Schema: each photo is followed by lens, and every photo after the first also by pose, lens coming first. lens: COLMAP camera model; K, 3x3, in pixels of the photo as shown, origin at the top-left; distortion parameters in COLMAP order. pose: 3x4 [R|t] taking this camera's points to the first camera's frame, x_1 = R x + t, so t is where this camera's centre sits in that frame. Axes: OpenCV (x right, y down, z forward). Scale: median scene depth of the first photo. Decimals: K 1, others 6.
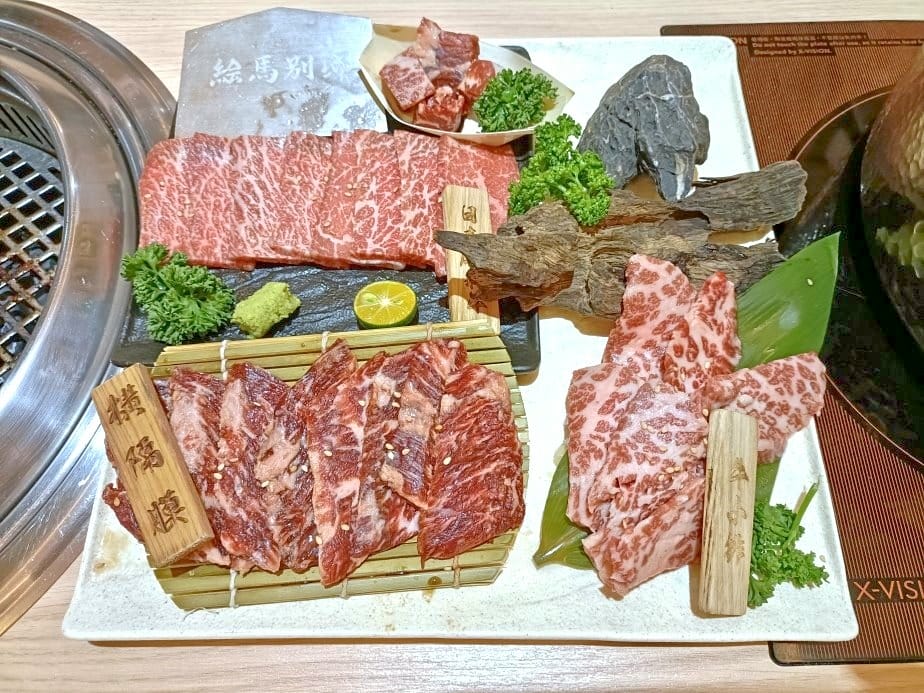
lens RADIAL K [[737.2, 0, 462.0], [0, 737.2, 346.5], [0, 0, 1]] dist [0.121132, -0.414358]
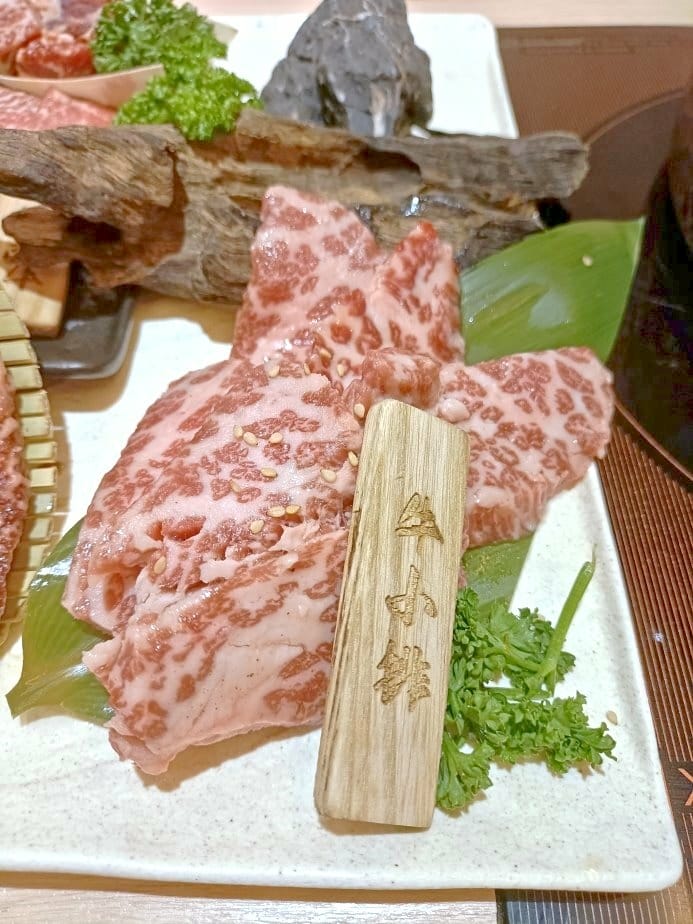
lens RADIAL K [[747.1, 0, 346.5], [0, 747.1, 462.0], [0, 0, 1]] dist [0.060650, -0.277529]
pose [[0.999914, 0.011867, -0.005506, 0.292163], [-0.012678, 0.982822, -0.184119, 0.199796], [0.003227, 0.184173, 0.982889, 0.449681]]
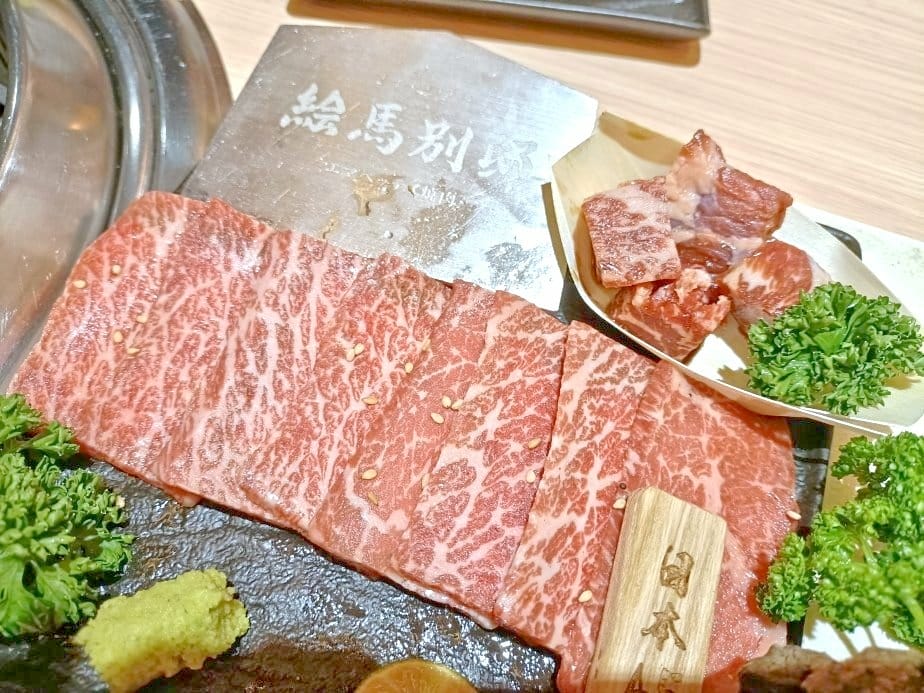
lens RADIAL K [[747.1, 0, 462.0], [0, 747.1, 346.5], [0, 0, 1]] dist [0.060650, -0.277529]
pose [[0.932150, 0.337713, -0.130562, -0.100228], [-0.349447, 0.933514, -0.080245, -0.236313], [0.094781, 0.120425, 0.988187, 0.569813]]
